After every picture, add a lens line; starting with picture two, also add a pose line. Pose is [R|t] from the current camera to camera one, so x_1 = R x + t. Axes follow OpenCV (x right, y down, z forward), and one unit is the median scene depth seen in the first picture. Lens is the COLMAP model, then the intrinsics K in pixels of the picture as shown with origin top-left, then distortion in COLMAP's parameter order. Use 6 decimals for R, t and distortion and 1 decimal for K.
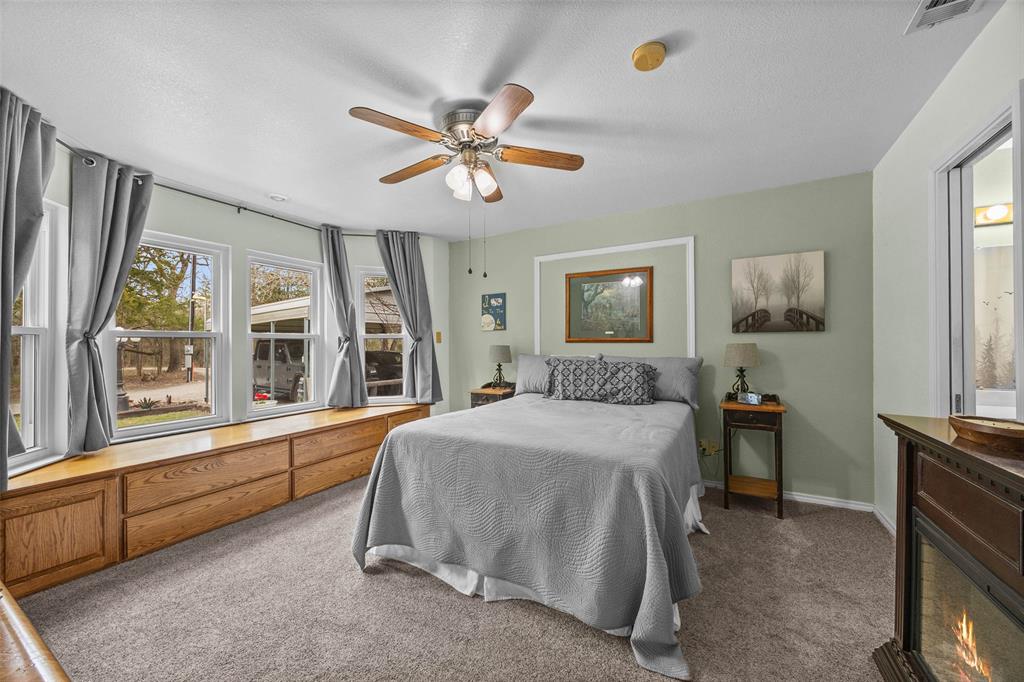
lens RADIAL K [[390.4, 0, 520.7], [0, 390.4, 343.7], [0, 0, 1]] dist [-0.000060, 0.000139]
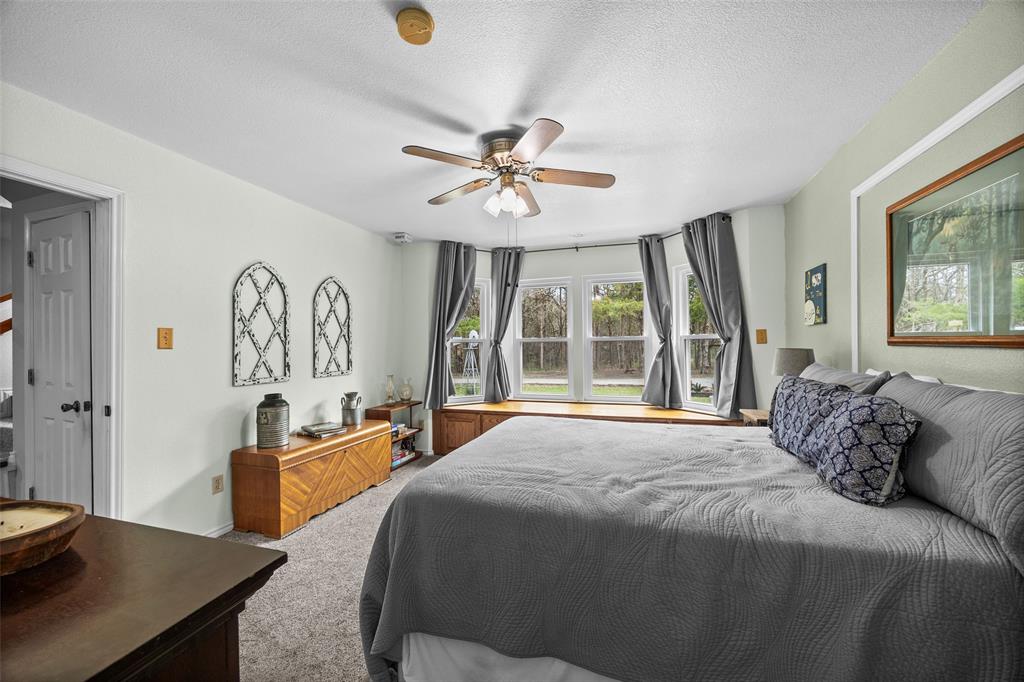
lens RADIAL K [[390.4, 0, 520.7], [0, 390.4, 343.7], [0, 0, 1]] dist [-0.000060, 0.000139]
pose [[0.184305, 0.005750, -0.982852, 0.496511], [0.004174, 0.999969, 0.006633, -0.010150], [0.982860, -0.005325, 0.184275, 0.435839]]
